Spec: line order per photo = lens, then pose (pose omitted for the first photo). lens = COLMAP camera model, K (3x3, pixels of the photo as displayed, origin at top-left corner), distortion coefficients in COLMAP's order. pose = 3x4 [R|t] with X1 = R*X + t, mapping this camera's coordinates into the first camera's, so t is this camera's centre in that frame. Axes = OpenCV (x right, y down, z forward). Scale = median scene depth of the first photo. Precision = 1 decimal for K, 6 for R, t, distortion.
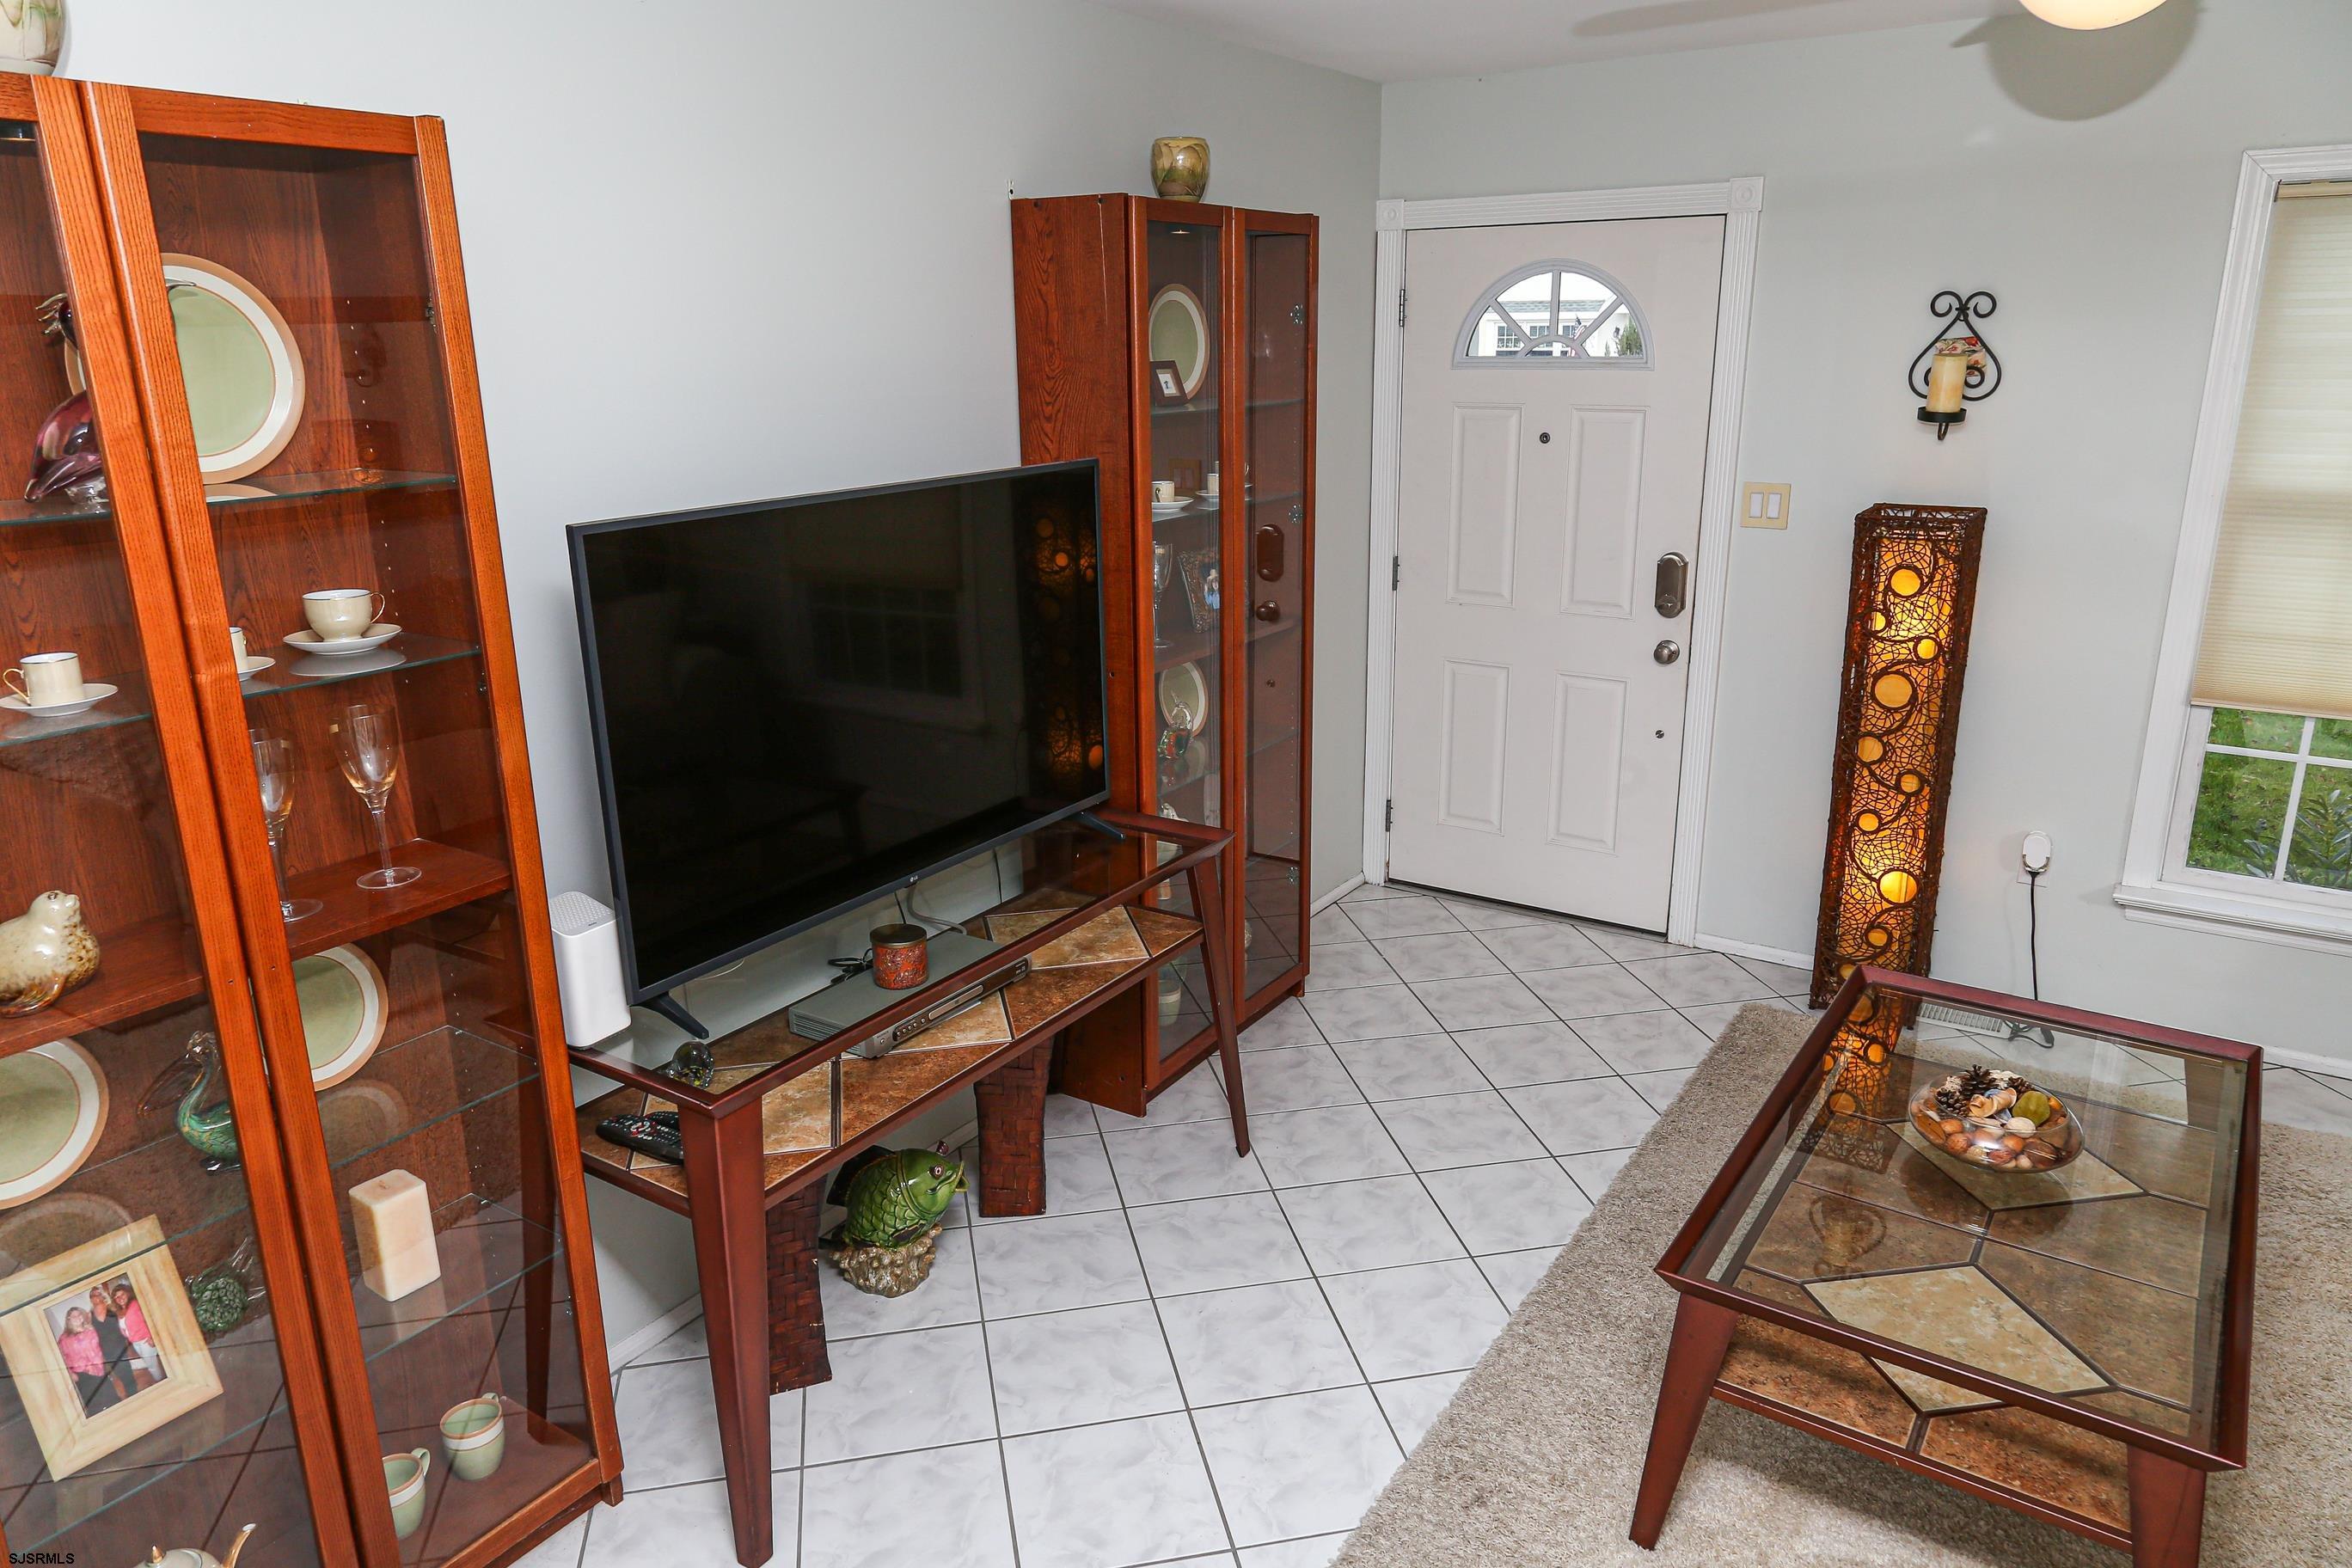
lens RADIAL K [[1588.2, 0, 1176.0], [0, 1588.2, 784.0], [0, 0, 1]] dist [0.018941, 0.001164]
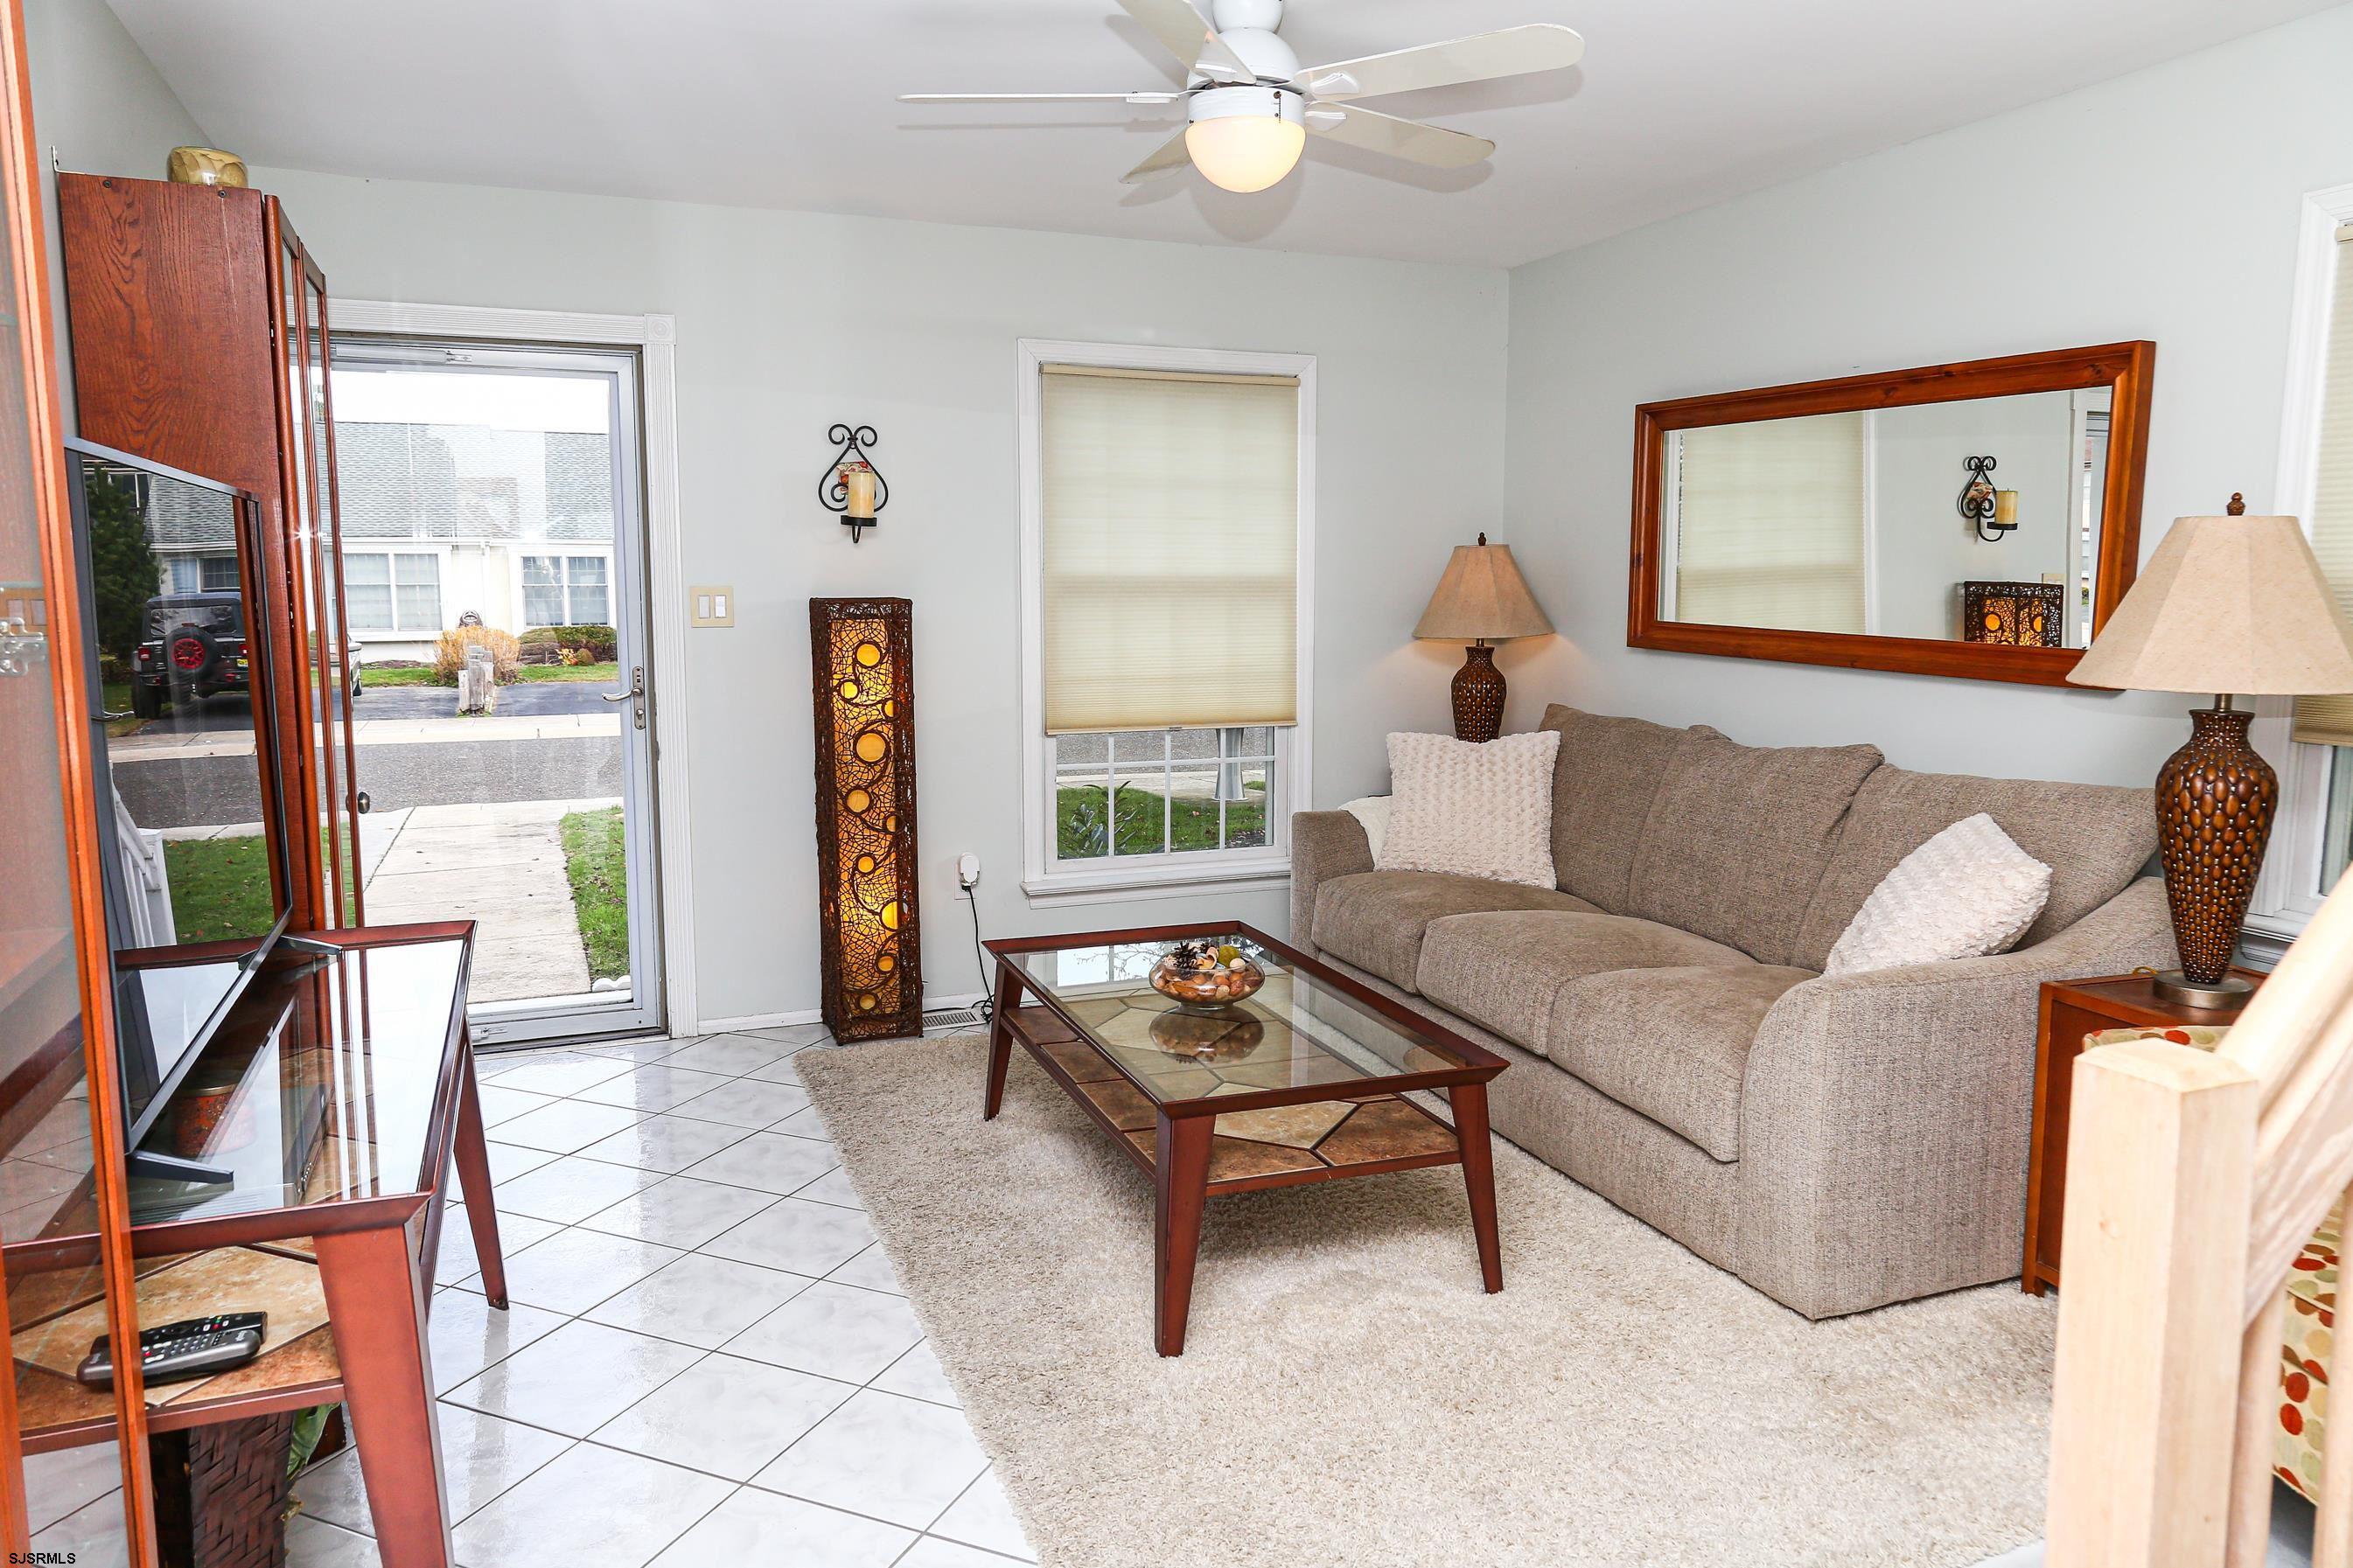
lens RADIAL K [[1633.0, 0, 1176.5], [0, 1633.0, 784.0], [0, 0, 1]] dist [0.010396, -0.003144]
pose [[0.554905, -0.088478, 0.827196, -0.429196], [0.228077, 0.972410, -0.048990, 0.079117], [-0.800039, 0.215849, 0.559775, 0.149489]]
